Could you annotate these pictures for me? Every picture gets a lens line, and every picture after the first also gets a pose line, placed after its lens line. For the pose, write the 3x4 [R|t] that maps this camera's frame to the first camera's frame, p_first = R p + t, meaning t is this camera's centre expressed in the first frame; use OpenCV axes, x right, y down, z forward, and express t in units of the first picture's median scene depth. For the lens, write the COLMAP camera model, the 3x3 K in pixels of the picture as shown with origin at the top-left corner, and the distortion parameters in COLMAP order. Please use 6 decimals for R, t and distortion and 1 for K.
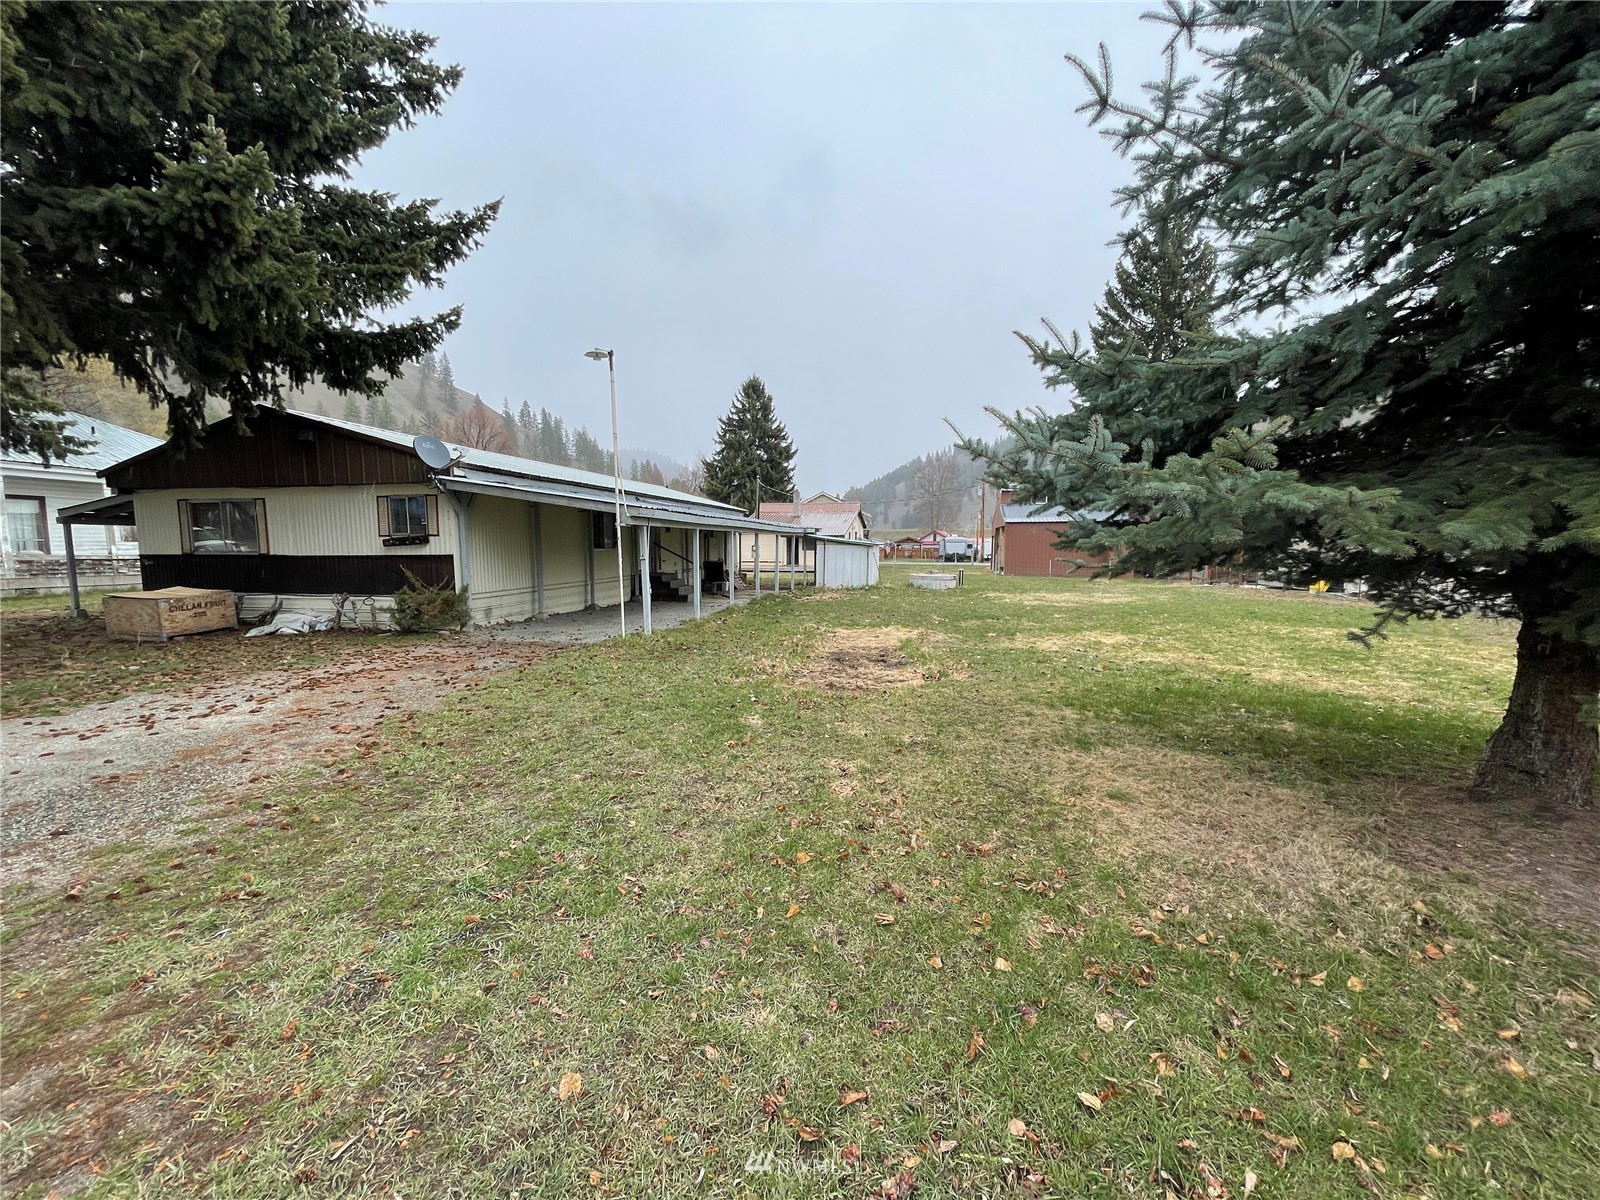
lens RADIAL K [[642.5, 0, 801.4], [0, 642.5, 598.9], [0, 0, 1]] dist [-0.002900, 0.000874]
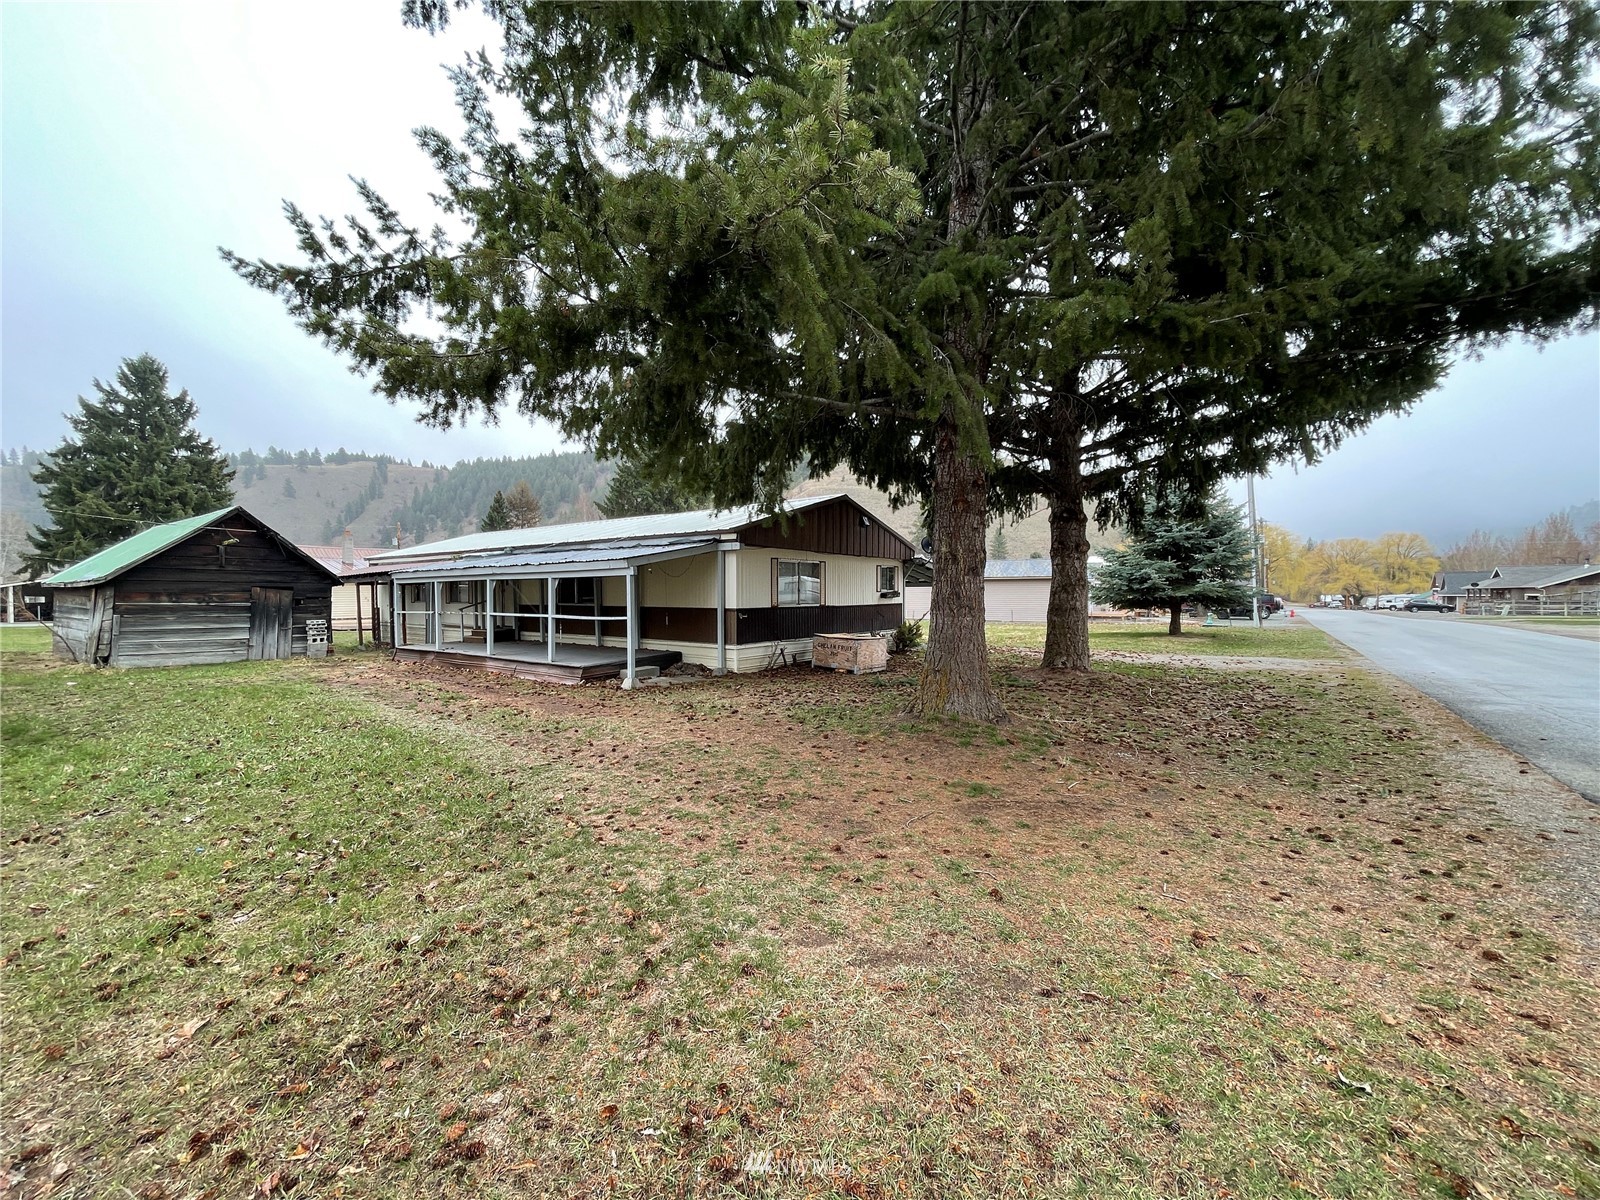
lens RADIAL K [[642.5, 0, 803.7], [0, 642.5, 601.3], [0, 0, 1]] dist [-0.002900, 0.000874]
pose [[0.445919, -0.002381, 0.895070, -1.927462], [0.076224, 0.996465, -0.035323, -0.038916], [-0.891822, 0.083977, 0.444525, 0.498165]]
